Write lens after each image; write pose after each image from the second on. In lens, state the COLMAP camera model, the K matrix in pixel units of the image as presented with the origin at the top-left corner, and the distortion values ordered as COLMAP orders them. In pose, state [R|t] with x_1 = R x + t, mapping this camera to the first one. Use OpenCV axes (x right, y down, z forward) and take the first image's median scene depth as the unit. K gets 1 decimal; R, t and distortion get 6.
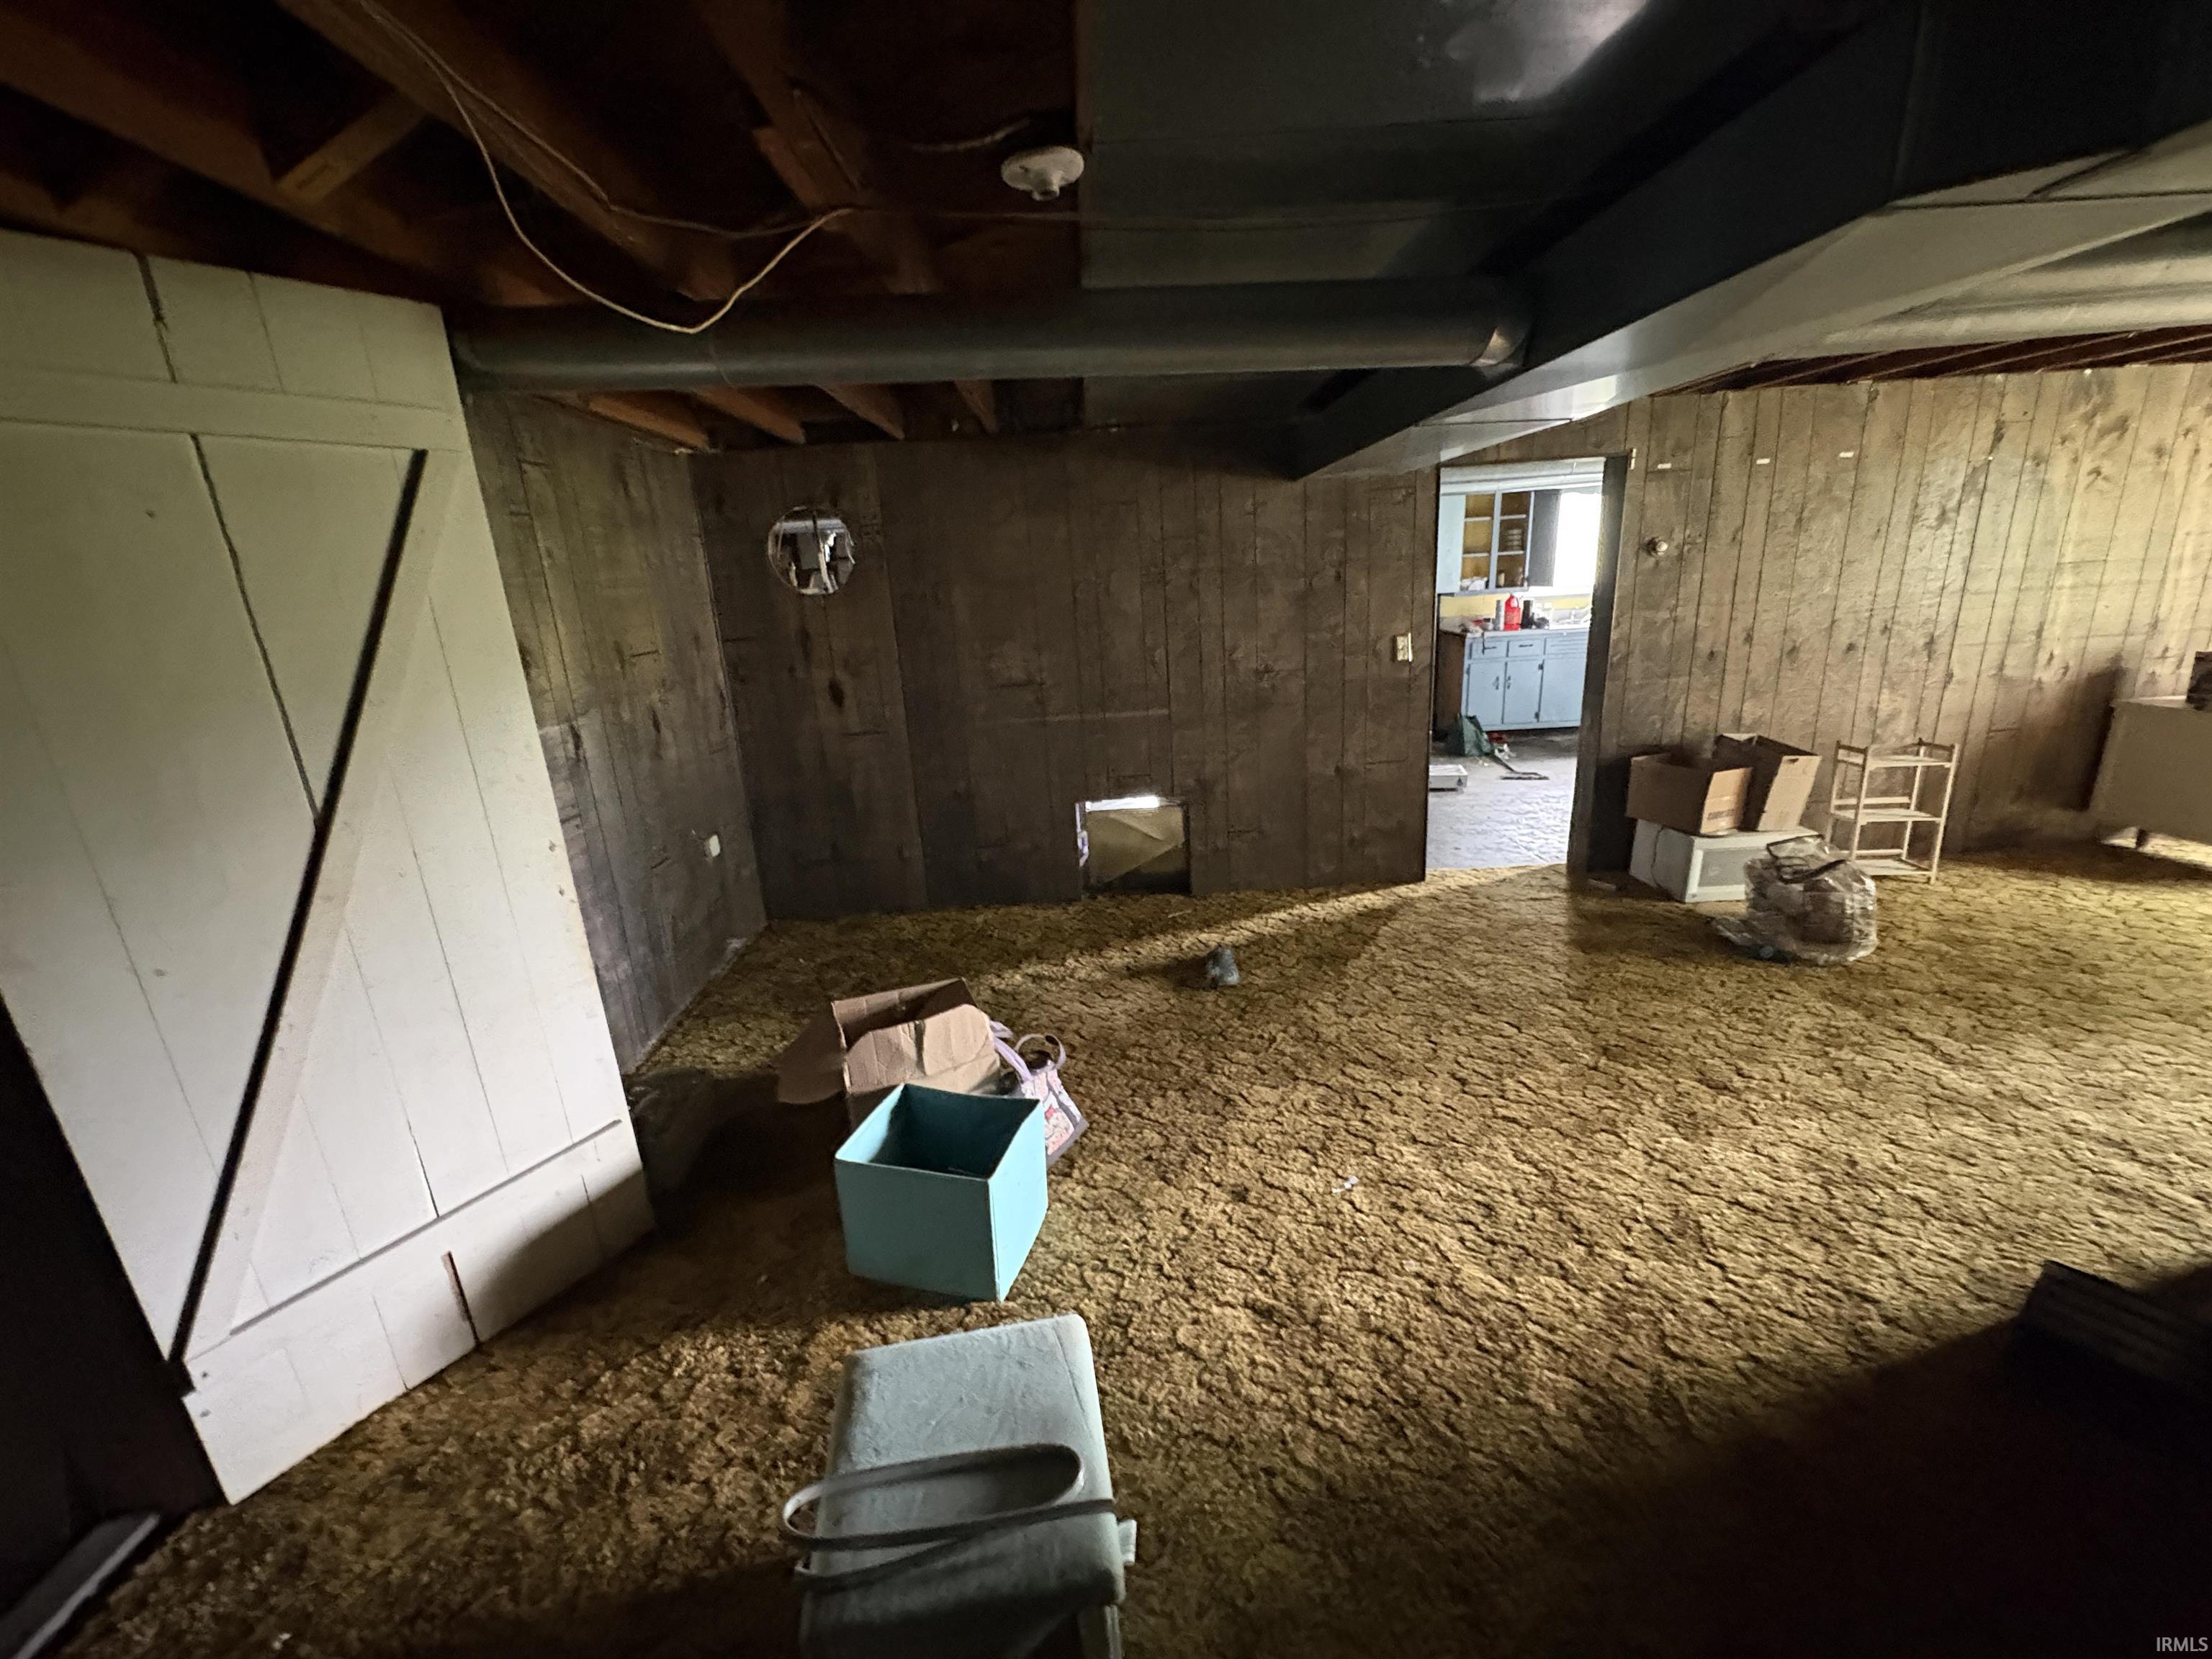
lens RADIAL K [[882.6, 0, 1099.6], [0, 882.6, 833.3], [0, 0, 1]] dist [-0.001824, 0.000026]
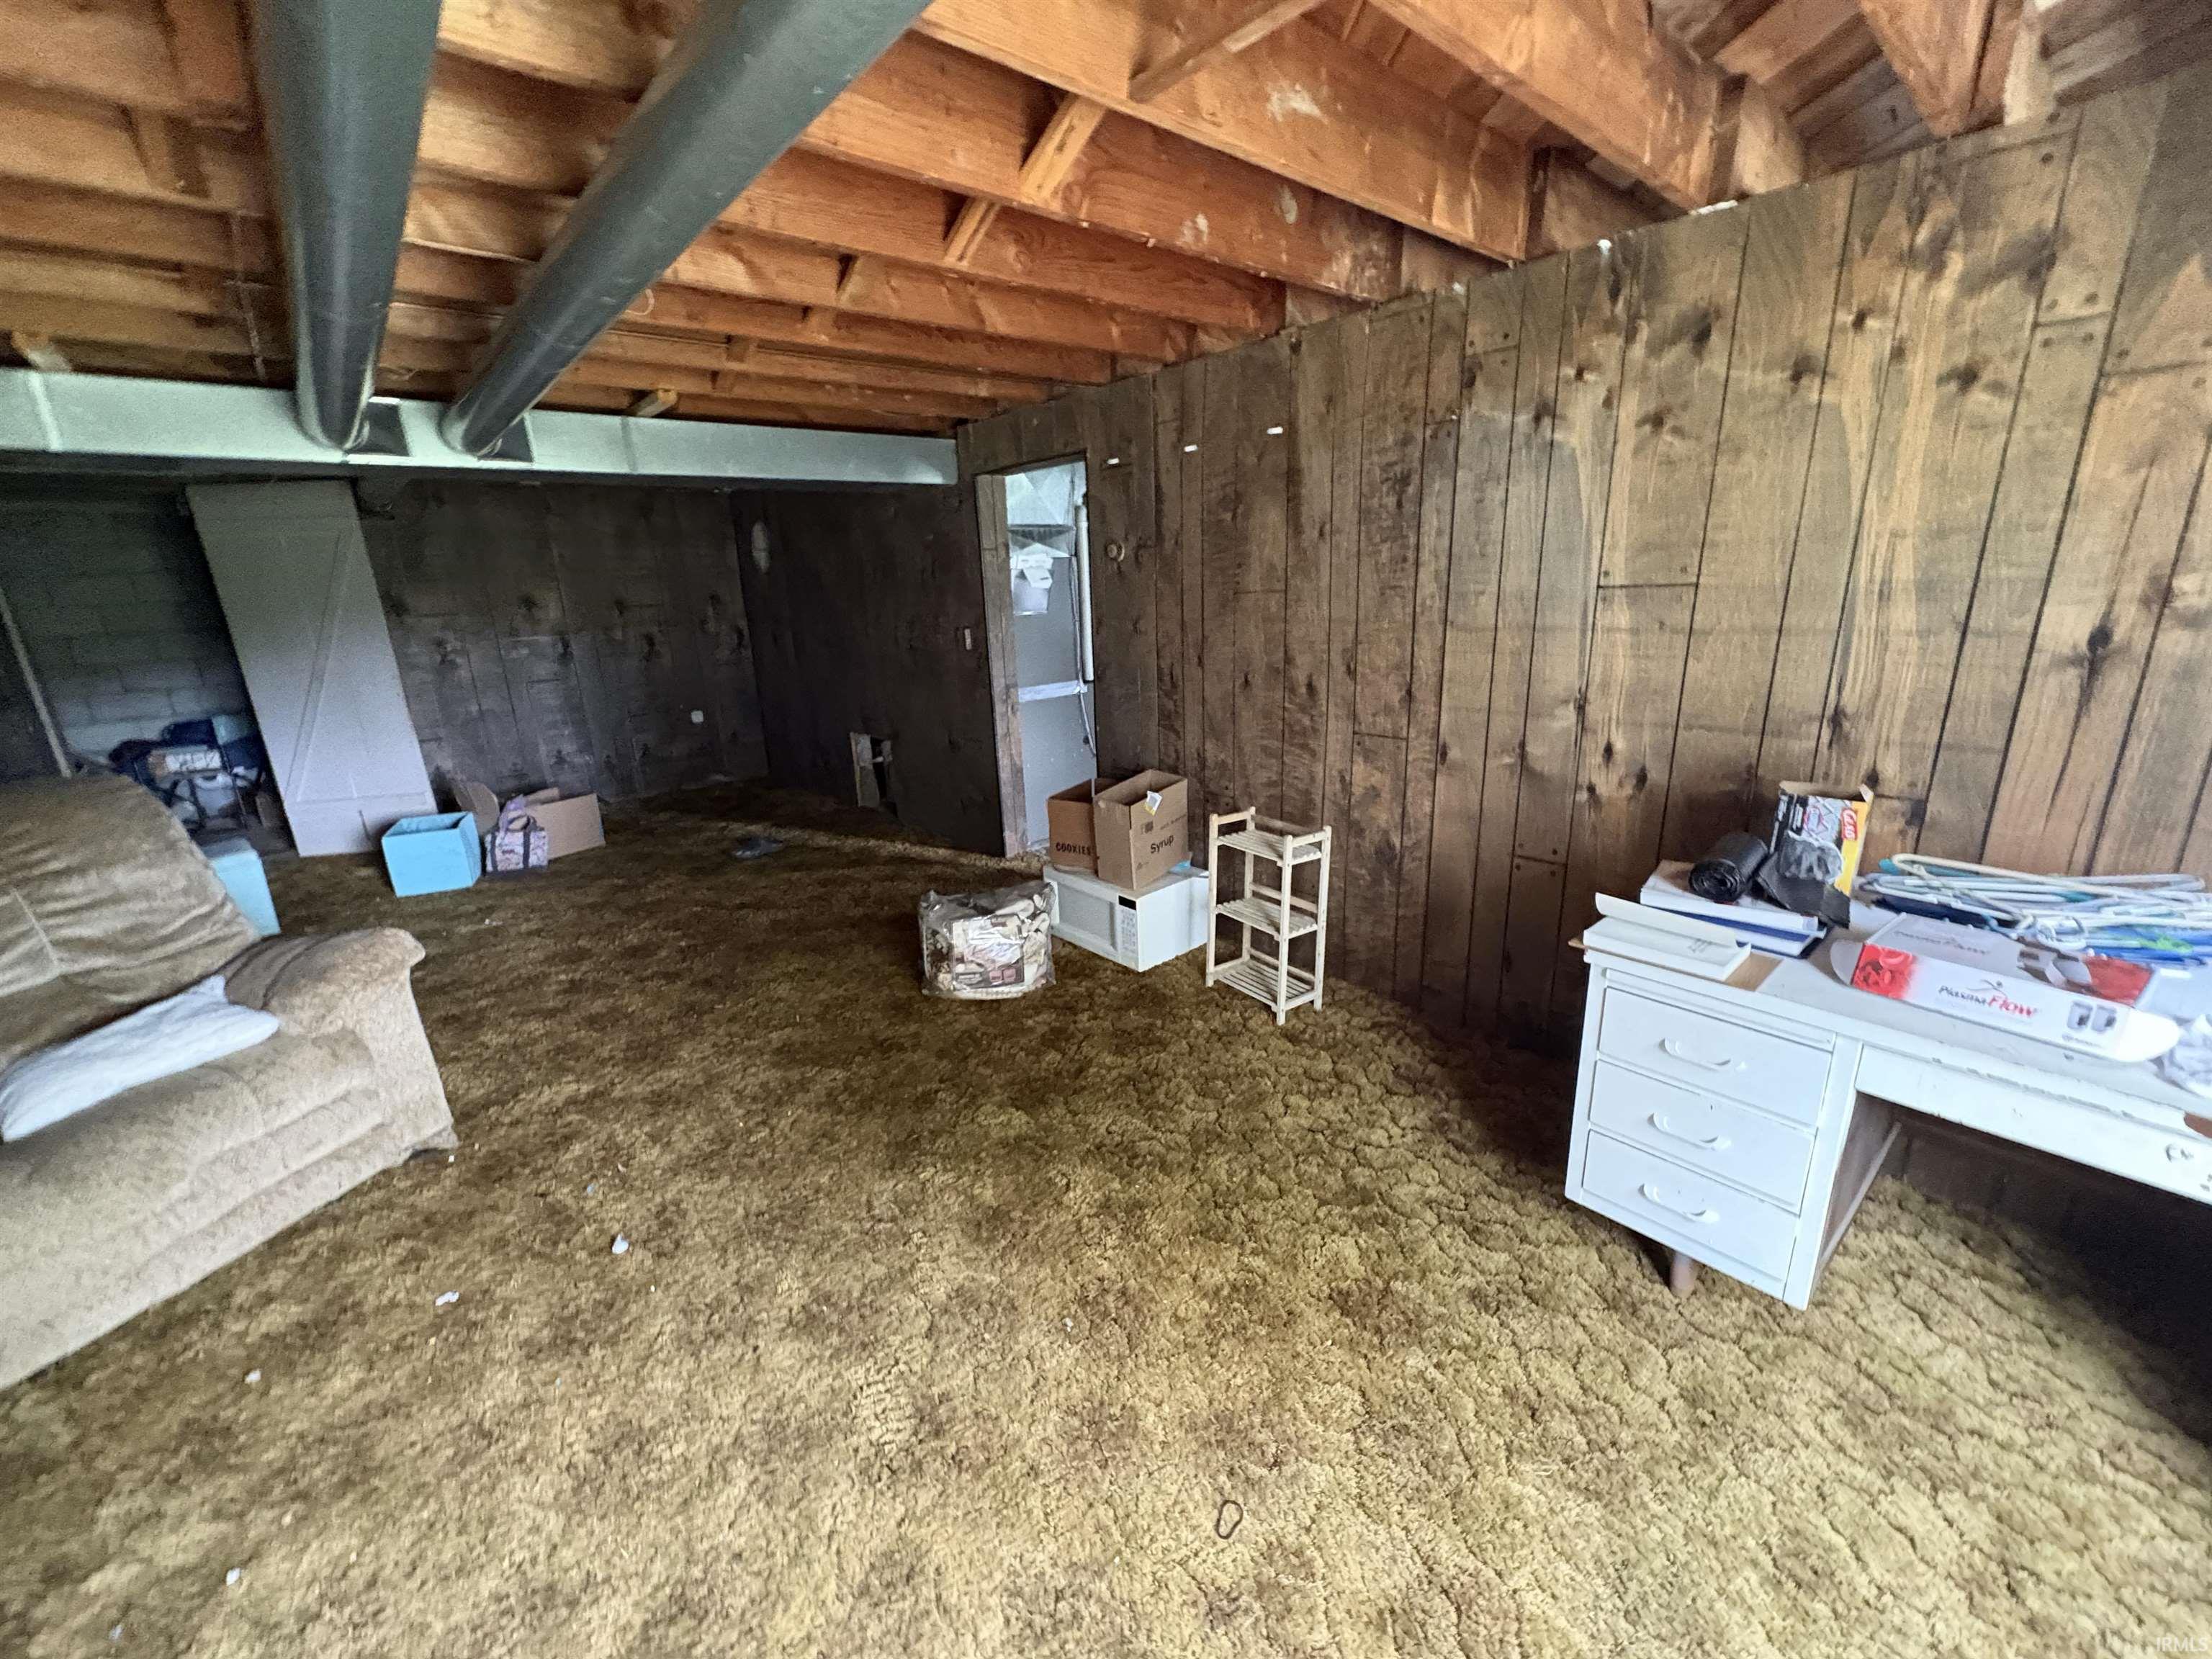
lens RADIAL K [[882.6, 0, 1102.6], [0, 882.6, 825.8], [0, 0, 1]] dist [-0.001824, 0.000026]
pose [[0.646228, 0.237390, -0.725283, 1.323994], [-0.208327, 0.969166, 0.131596, -0.163850], [0.734159, 0.066055, 0.675757, 0.386462]]
